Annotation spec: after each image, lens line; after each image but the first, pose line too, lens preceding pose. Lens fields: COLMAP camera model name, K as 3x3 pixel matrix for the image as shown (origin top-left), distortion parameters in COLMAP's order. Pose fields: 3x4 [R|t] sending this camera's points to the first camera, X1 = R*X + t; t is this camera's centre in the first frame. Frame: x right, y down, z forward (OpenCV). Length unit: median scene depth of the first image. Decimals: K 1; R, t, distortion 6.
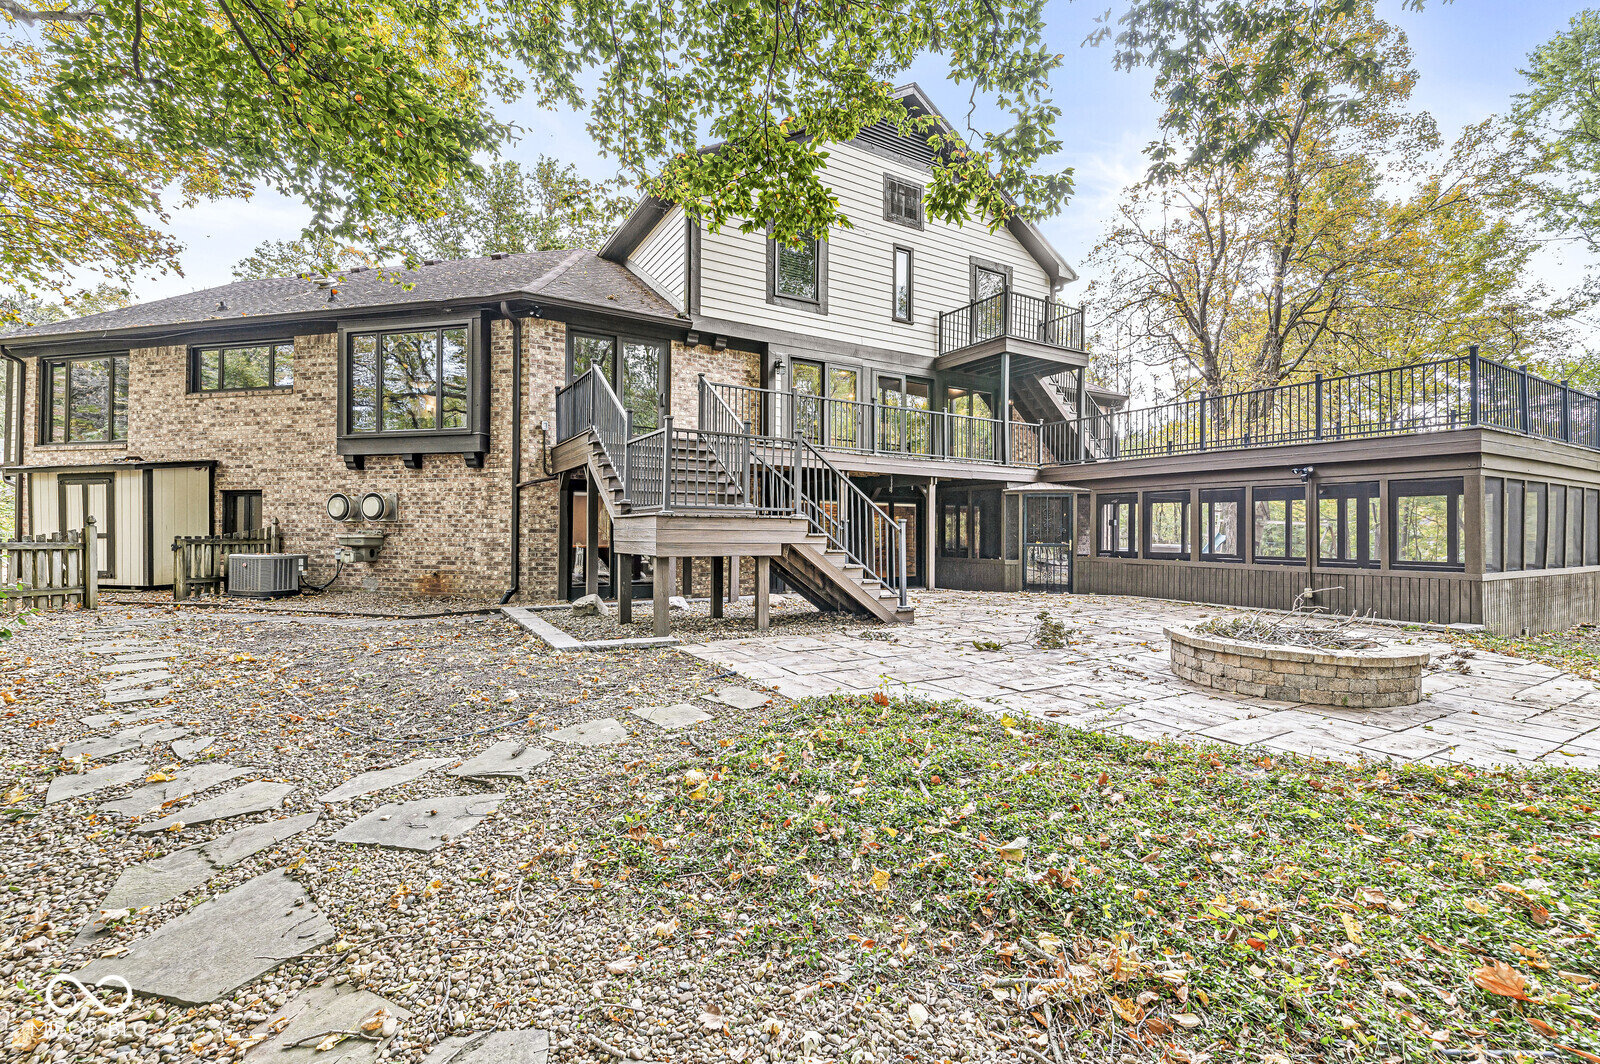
lens RADIAL K [[693.2, 0, 801.6], [0, 693.2, 529.8], [0, 0, 1]] dist [-0.003123, -0.000050]
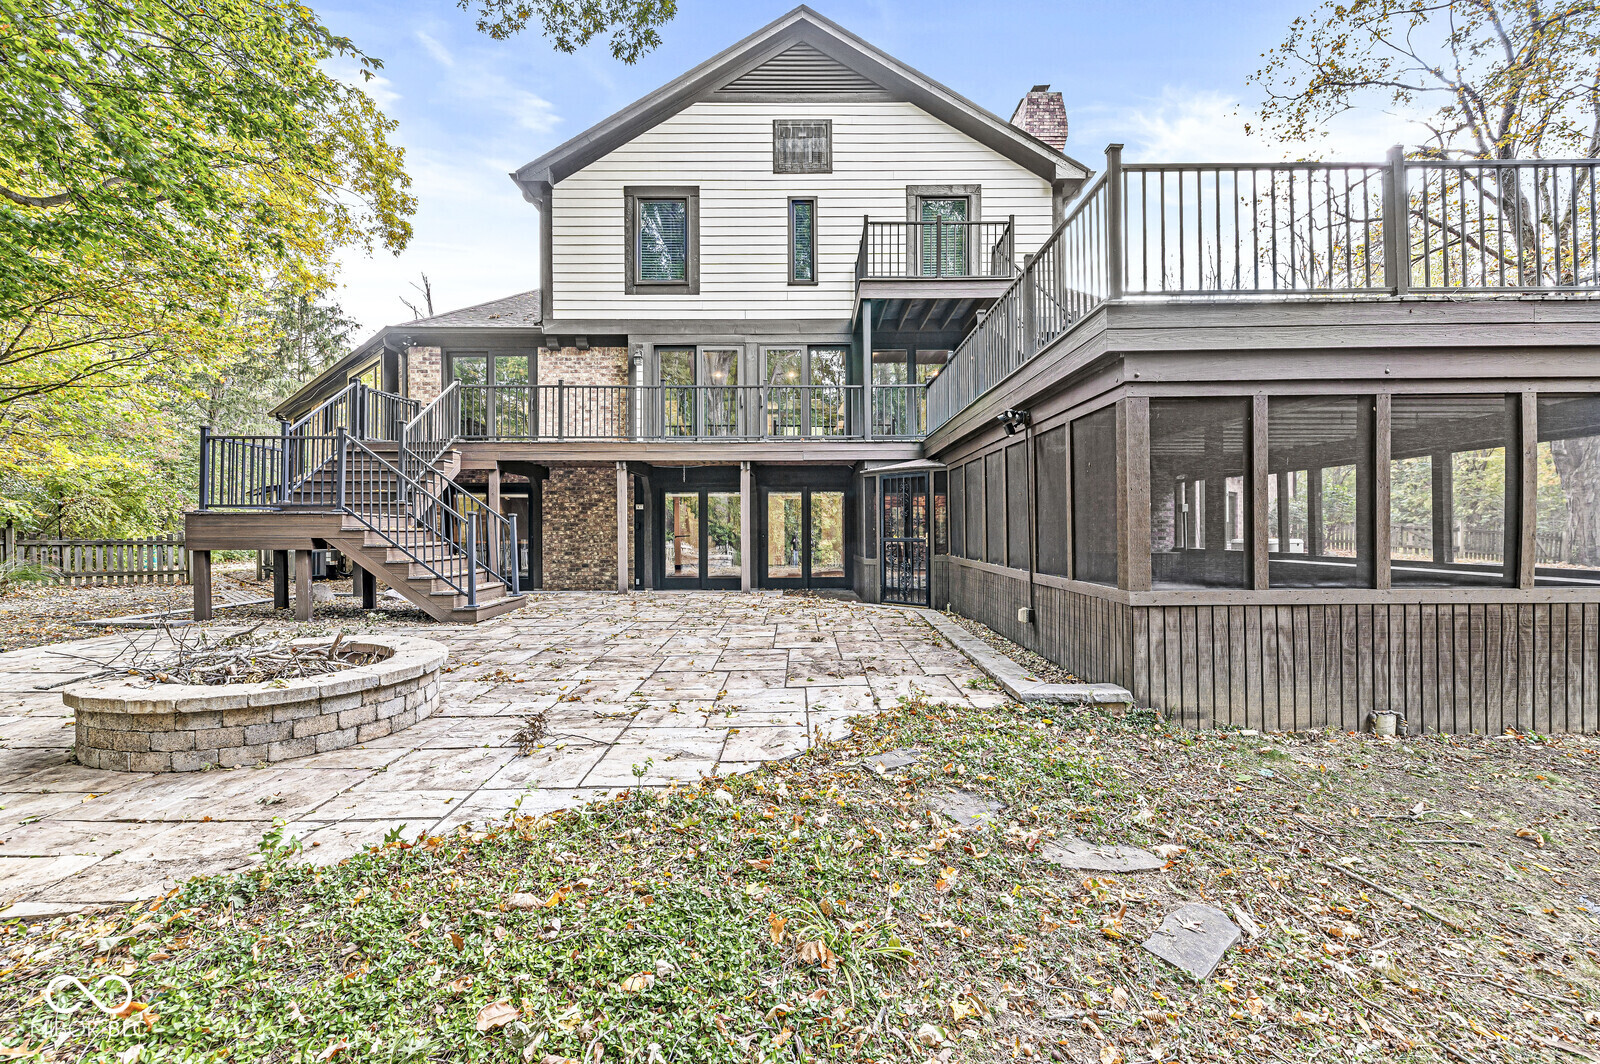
lens RADIAL K [[693.2, 0, 798.7], [0, 693.2, 527.4], [0, 0, 1]] dist [-0.003123, -0.000050]
pose [[0.851336, -0.011871, -0.524487, 0.646653], [0.008443, 0.999925, -0.008926, 0.012670], [0.524553, 0.003171, 0.851372, 0.286017]]
